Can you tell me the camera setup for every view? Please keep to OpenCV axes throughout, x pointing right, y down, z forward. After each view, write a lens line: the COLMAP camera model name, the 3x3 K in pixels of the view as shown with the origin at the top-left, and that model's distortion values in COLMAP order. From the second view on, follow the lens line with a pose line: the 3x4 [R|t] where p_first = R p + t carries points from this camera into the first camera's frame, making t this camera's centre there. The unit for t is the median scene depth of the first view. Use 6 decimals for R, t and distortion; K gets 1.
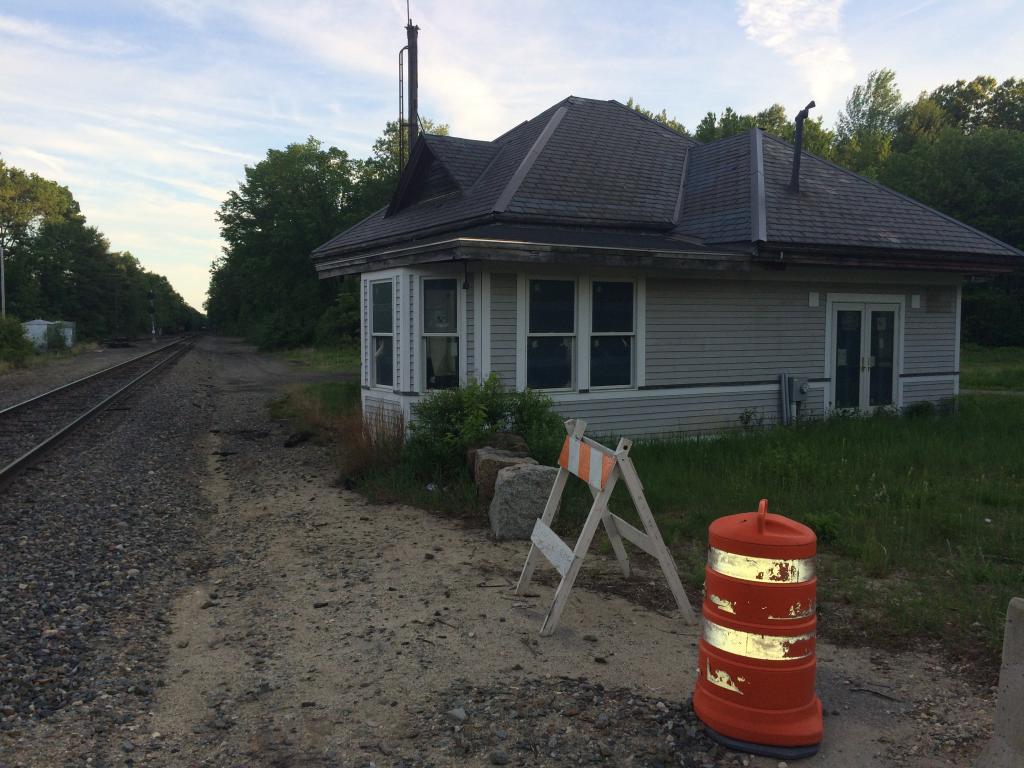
lens RADIAL K [[860.5, 0, 505.2], [0, 860.5, 385.3], [0, 0, 1]] dist [0.073320, -0.089230]
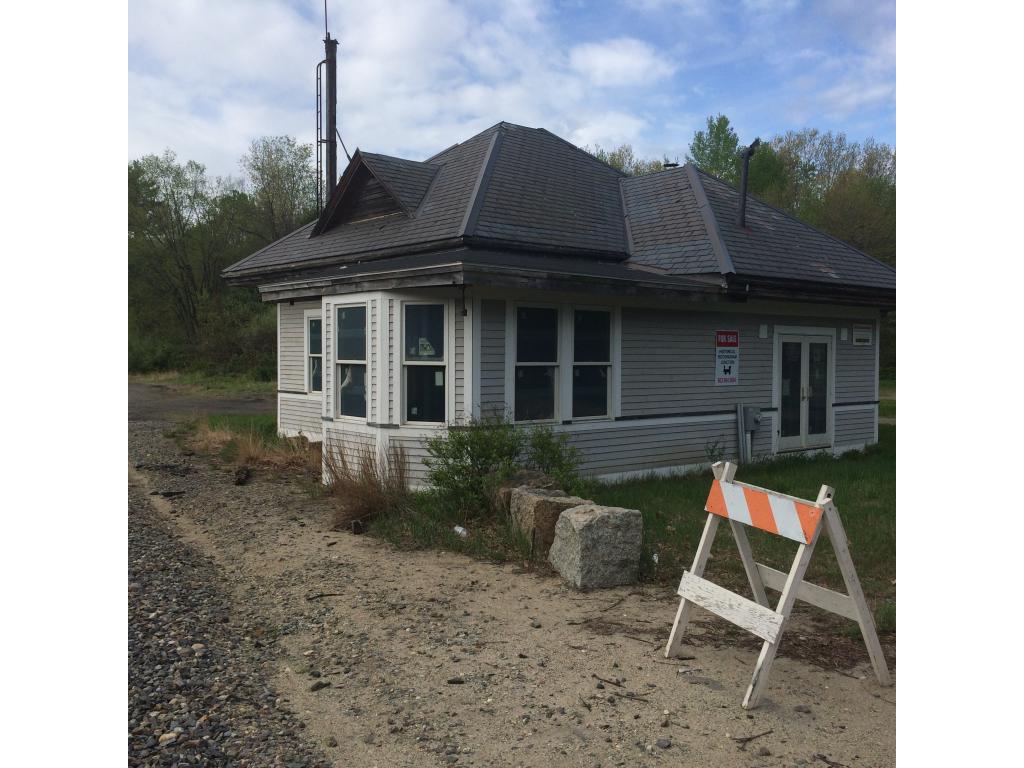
lens RADIAL K [[858.5, 0, 503.5], [0, 858.5, 383.7], [0, 0, 1]] dist [0.084812, -0.120942]
pose [[0.985180, 0.004097, 0.171476, -0.123575], [0.000999, 0.999561, -0.029625, -0.007038], [-0.171522, 0.029357, 0.984743, 0.049812]]
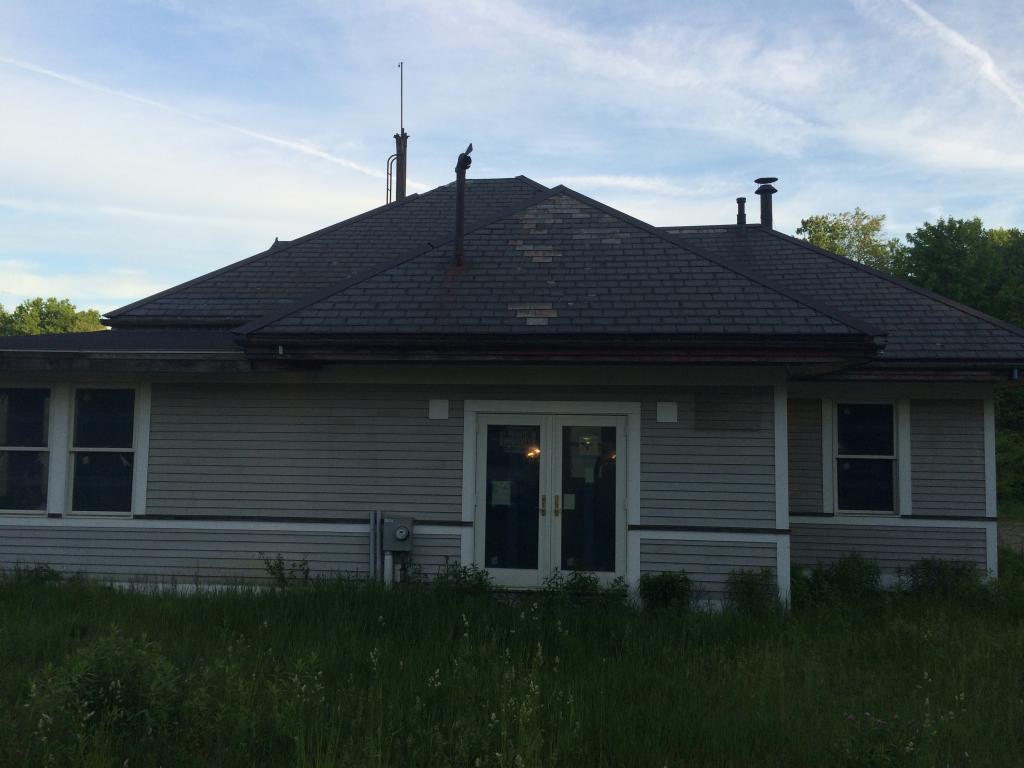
lens RADIAL K [[871.4, 0, 512.0], [0, 871.4, 384.0], [0, 0, 1]] dist [0.077035, -0.093655]
pose [[0.812779, -0.021498, -0.582176, 0.838014], [-0.055609, 0.991893, -0.114265, -0.041138], [0.579912, 0.125246, 0.804994, 0.460842]]
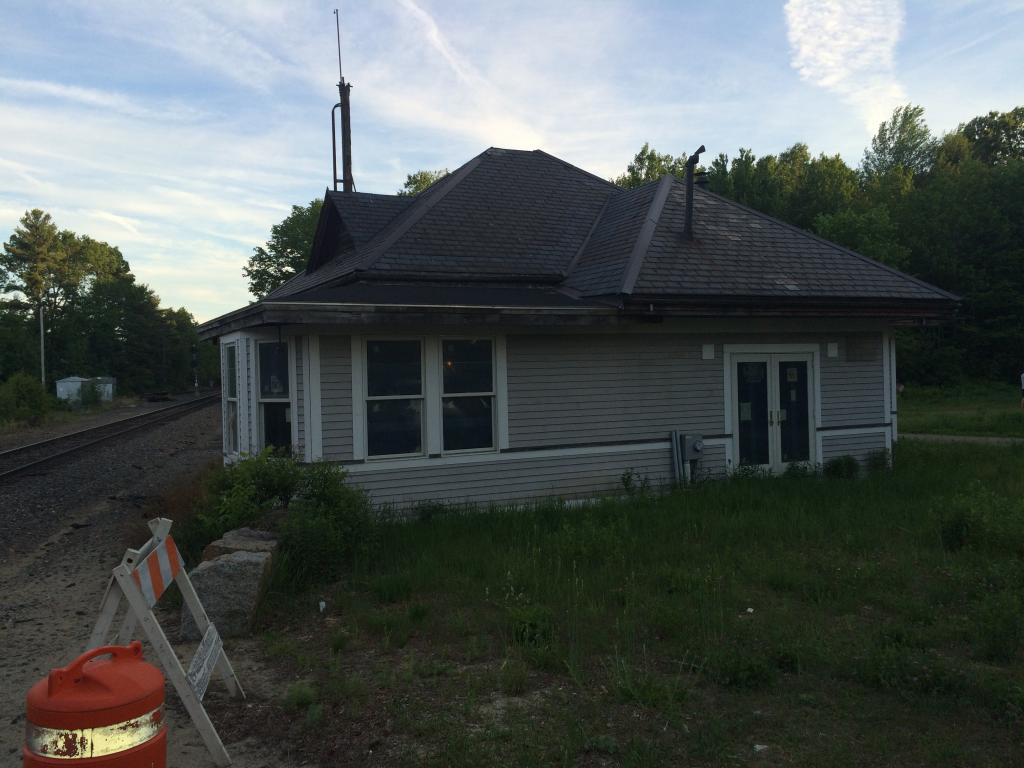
lens RADIAL K [[860.5, 0, 505.2], [0, 860.5, 385.3], [0, 0, 1]] dist [0.073320, -0.089230]
pose [[0.997854, -0.020624, -0.062146, 0.195883], [0.017408, 0.998503, -0.051858, -0.017464], [0.063123, 0.050665, 0.996719, 0.049832]]
